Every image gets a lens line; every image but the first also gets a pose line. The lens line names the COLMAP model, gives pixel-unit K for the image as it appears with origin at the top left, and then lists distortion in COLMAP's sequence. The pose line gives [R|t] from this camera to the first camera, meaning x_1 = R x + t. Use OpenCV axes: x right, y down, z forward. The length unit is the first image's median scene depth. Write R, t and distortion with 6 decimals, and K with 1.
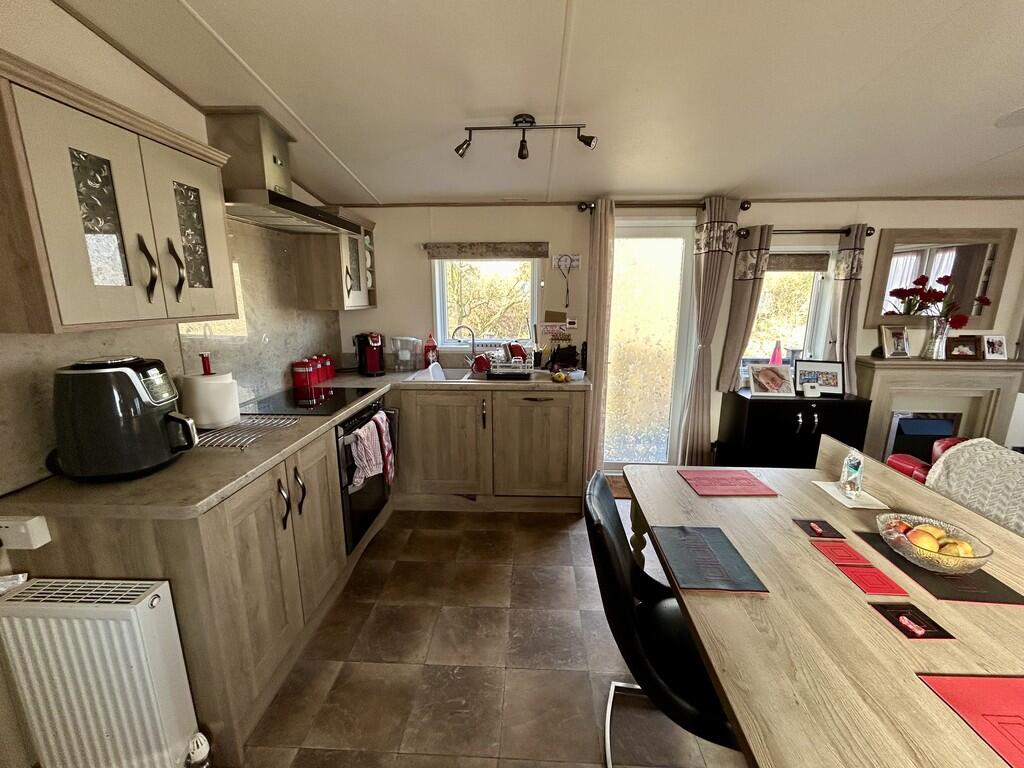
lens RADIAL K [[412.6, 0, 512.8], [0, 412.6, 382.9], [0, 0, 1]] dist [-0.006400, 0.002277]
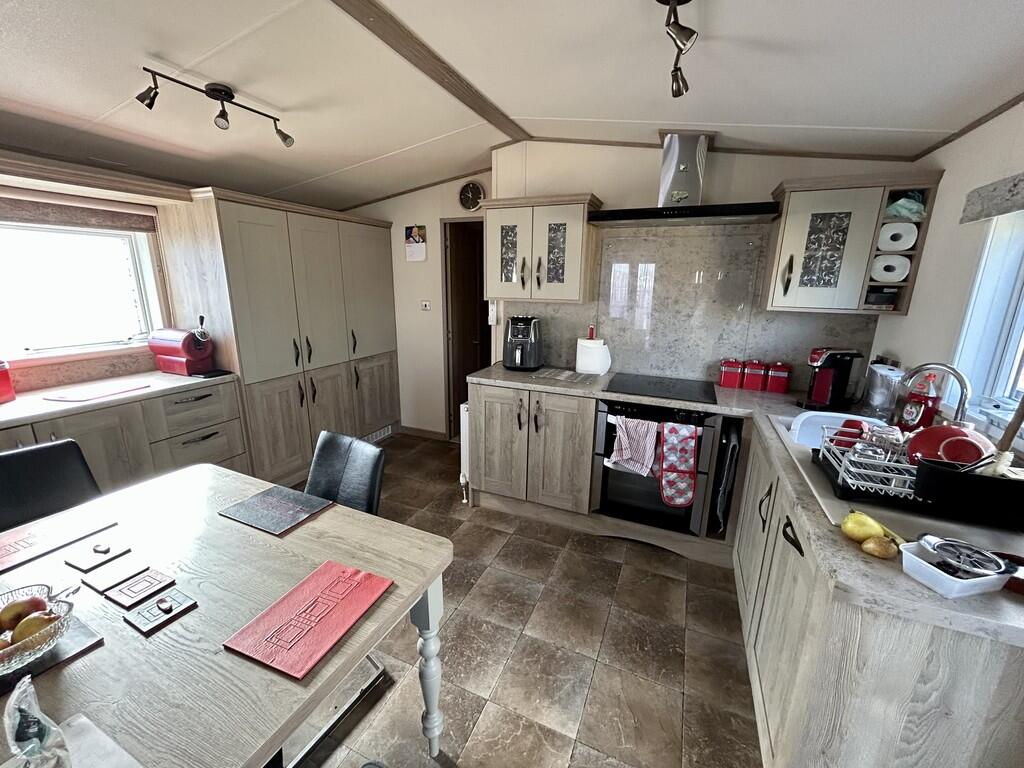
lens RADIAL K [[412.6, 0, 512.8], [0, 412.6, 382.9], [0, 0, 1]] dist [-0.006400, 0.002277]
pose [[-0.346129, 0.218228, -0.912454, 0.215254], [-0.211166, 0.929494, 0.302407, -0.073165], [0.914114, 0.297351, -0.275642, 0.322454]]
